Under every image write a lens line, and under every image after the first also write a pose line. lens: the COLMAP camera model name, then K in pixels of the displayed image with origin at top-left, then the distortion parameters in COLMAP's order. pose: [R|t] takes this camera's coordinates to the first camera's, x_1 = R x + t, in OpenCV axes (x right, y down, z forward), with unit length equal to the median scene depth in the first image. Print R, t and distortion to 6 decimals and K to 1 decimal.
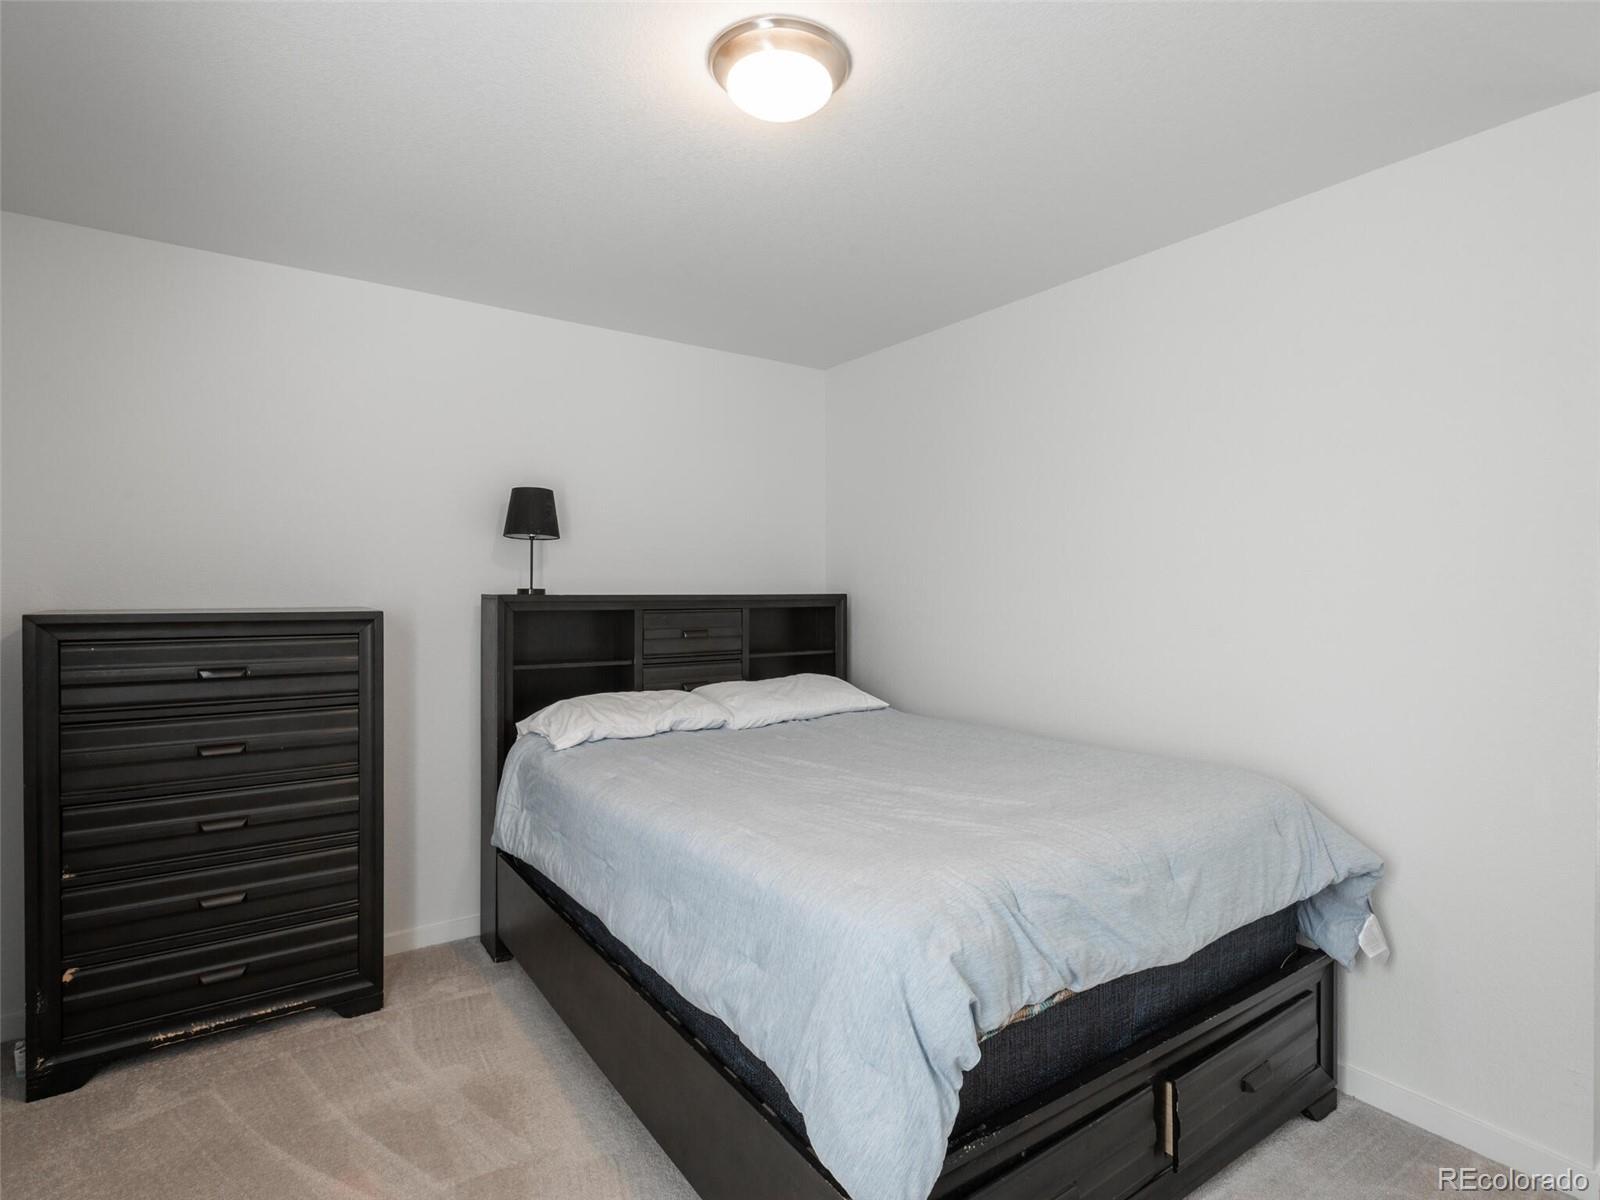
lens RADIAL K [[845.5, 0, 798.9], [0, 845.5, 584.6], [0, 0, 1]] dist [0.004155, 0.000523]
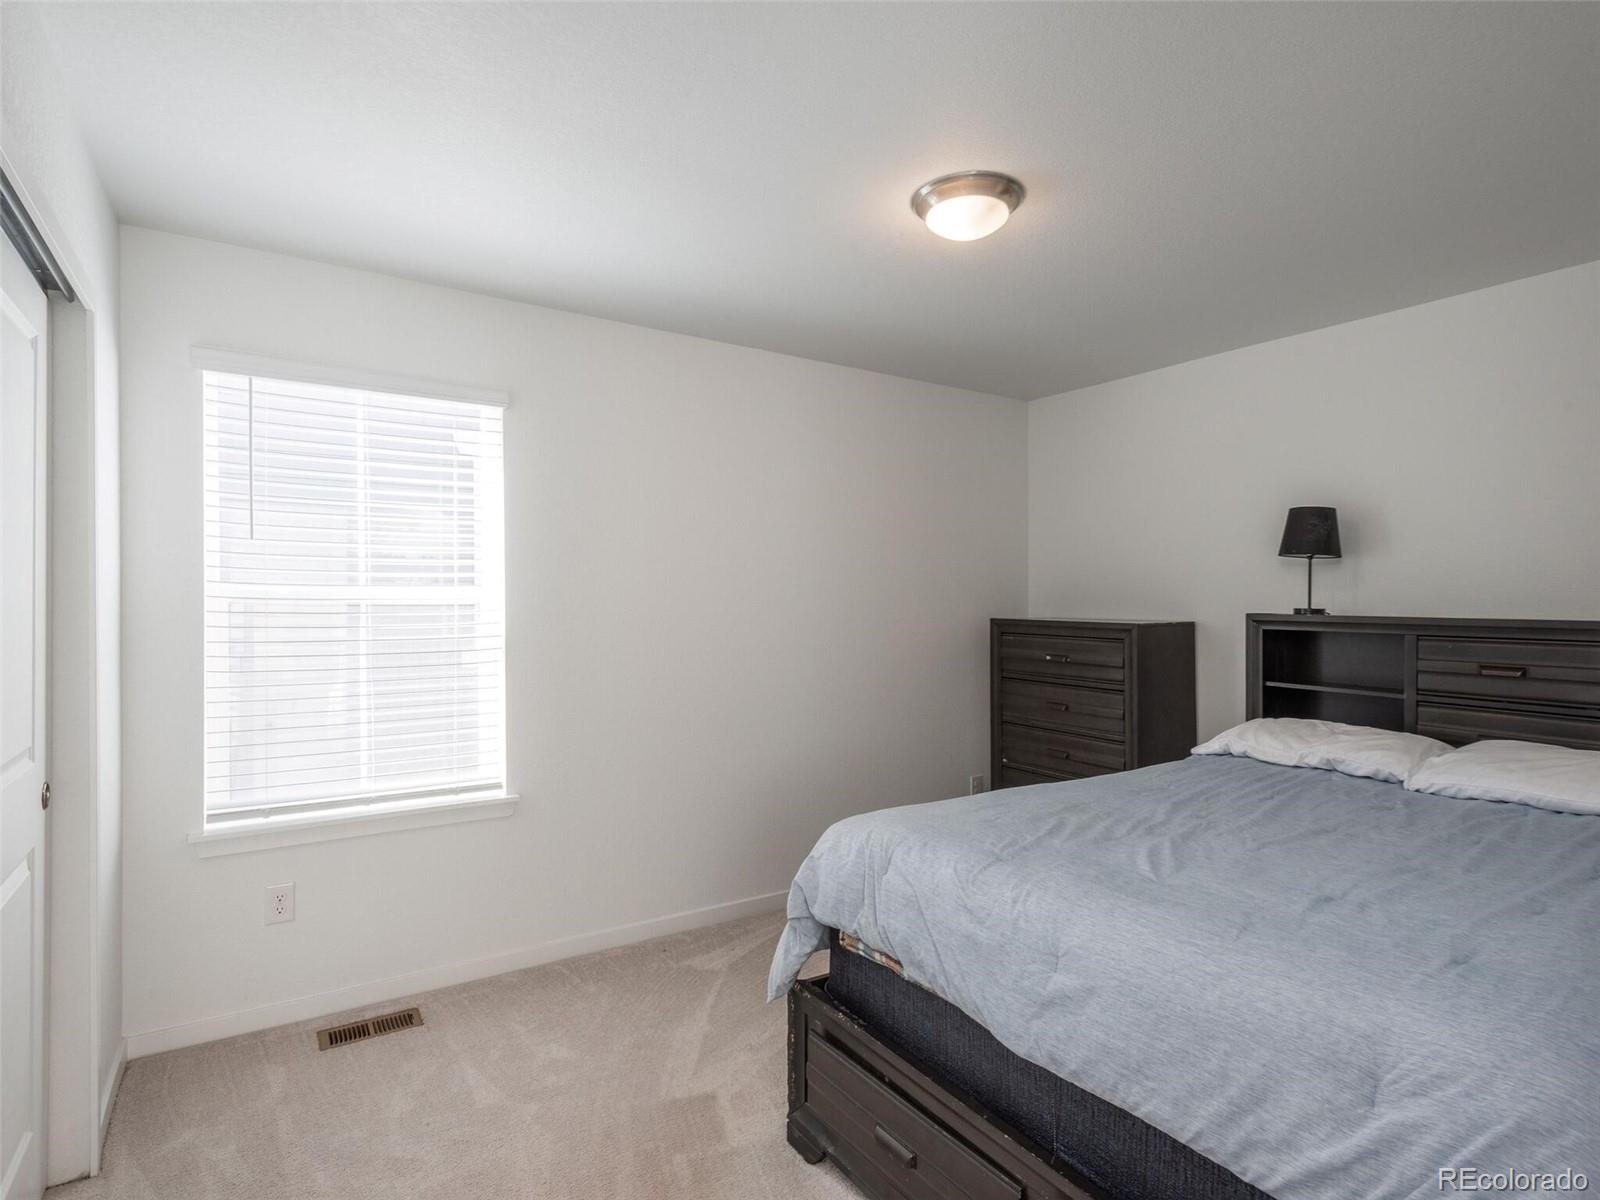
lens RADIAL K [[845.5, 0, 799.1], [0, 845.5, 603.5], [0, 0, 1]] dist [0.004155, 0.000523]
pose [[-0.042596, 0.001884, -0.999091, 0.737027], [-0.005630, 0.999982, 0.002126, 0.000221], [0.999077, 0.005715, -0.042585, 0.466682]]
